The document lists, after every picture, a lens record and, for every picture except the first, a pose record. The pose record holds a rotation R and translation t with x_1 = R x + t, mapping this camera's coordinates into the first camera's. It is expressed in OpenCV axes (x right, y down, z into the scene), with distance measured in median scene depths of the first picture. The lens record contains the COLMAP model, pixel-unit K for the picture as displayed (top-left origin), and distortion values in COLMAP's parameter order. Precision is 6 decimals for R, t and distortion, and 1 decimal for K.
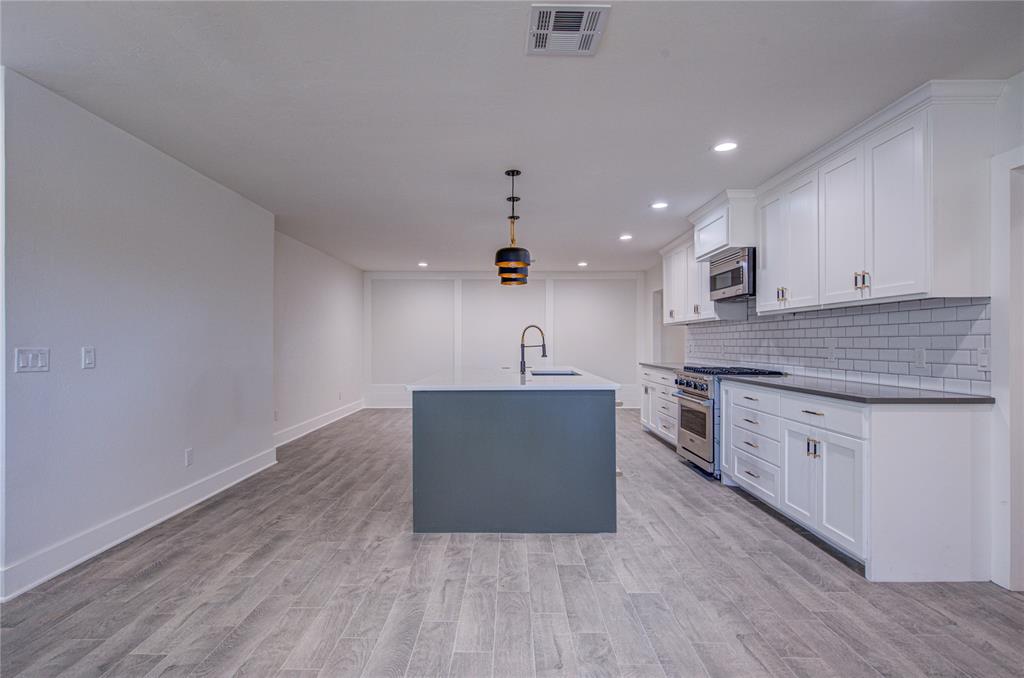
lens RADIAL K [[471.3, 0, 505.6], [0, 471.3, 340.1], [0, 0, 1]] dist [-0.000886, -0.000053]
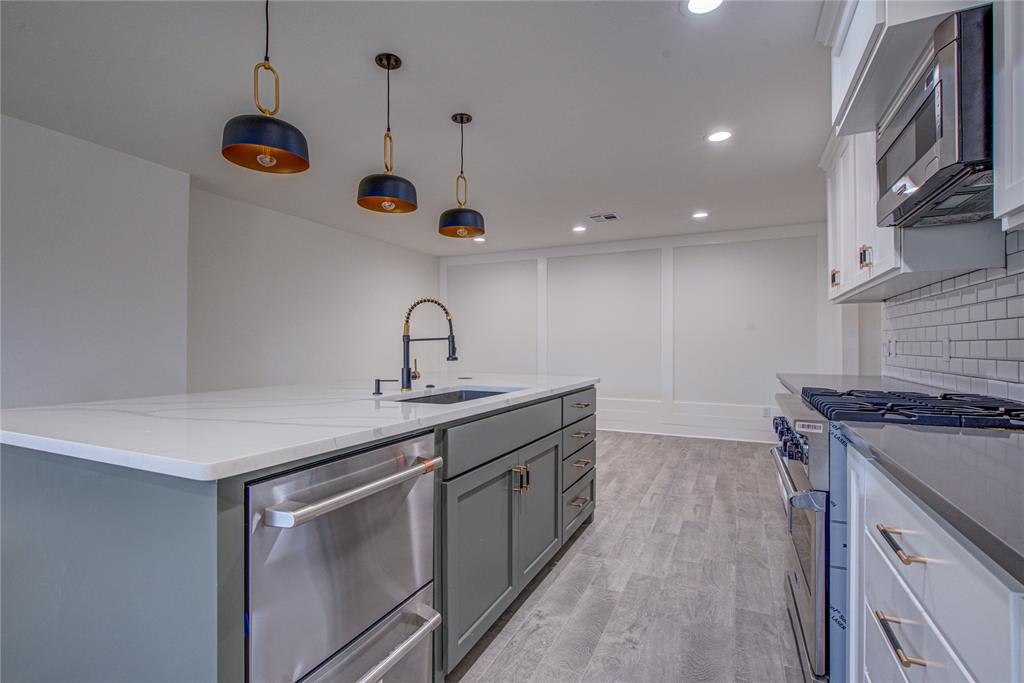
lens RADIAL K [[471.3, 0, 513.7], [0, 471.3, 343.7], [0, 0, 1]] dist [-0.000886, -0.000053]
pose [[0.905899, -0.001634, -0.423491, 0.359705], [0.003009, 0.999992, 0.002580, 0.016530], [0.423483, -0.003611, 0.905897, 0.564426]]
